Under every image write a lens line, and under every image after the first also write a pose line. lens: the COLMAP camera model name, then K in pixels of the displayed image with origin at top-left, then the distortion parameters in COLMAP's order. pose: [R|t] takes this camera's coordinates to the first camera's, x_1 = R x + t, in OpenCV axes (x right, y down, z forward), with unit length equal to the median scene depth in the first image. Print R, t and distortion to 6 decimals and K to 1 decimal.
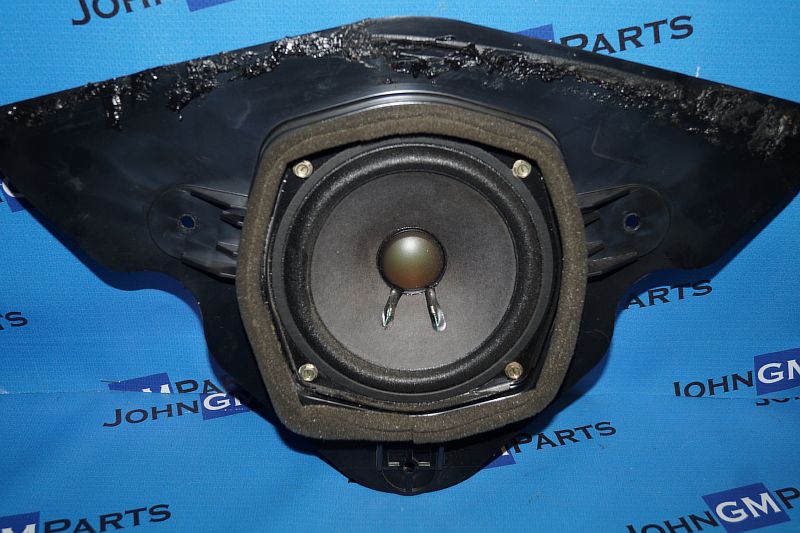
lens RADIAL K [[929.4, 0, 400.0], [0, 929.4, 266.5], [0, 0, 1]] dist [-0.049523, -0.018932]
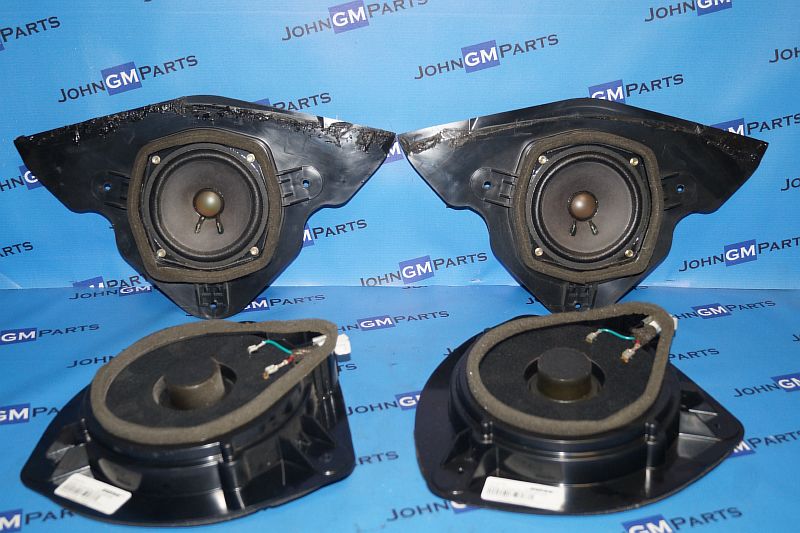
lens RADIAL K [[929.4, 0, 400.0], [0, 929.4, 266.5], [0, 0, 1]] dist [-0.049523, -0.018932]
pose [[0.999609, -0.021686, 0.017629, 0.394767], [0.023763, 0.991528, -0.127704, 0.404135], [-0.014710, 0.128073, 0.991656, -1.097146]]
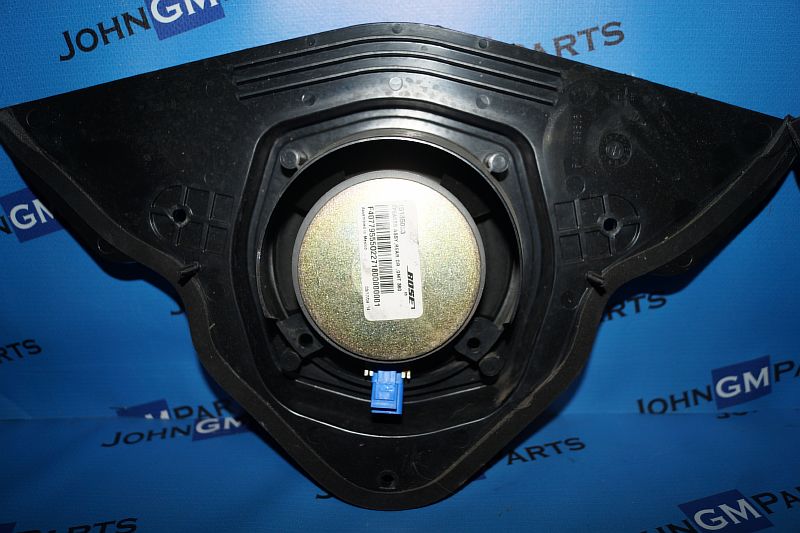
lens RADIAL K [[604.8, 0, 400.0], [0, 604.8, 266.5], [0, 0, 1]] dist [-0.086334, 0.002659]
pose [[0.997738, -0.035396, -0.057145, 0.079810], [0.023448, 0.980000, -0.197611, 0.118137], [0.062997, 0.195825, 0.978613, 0.329704]]
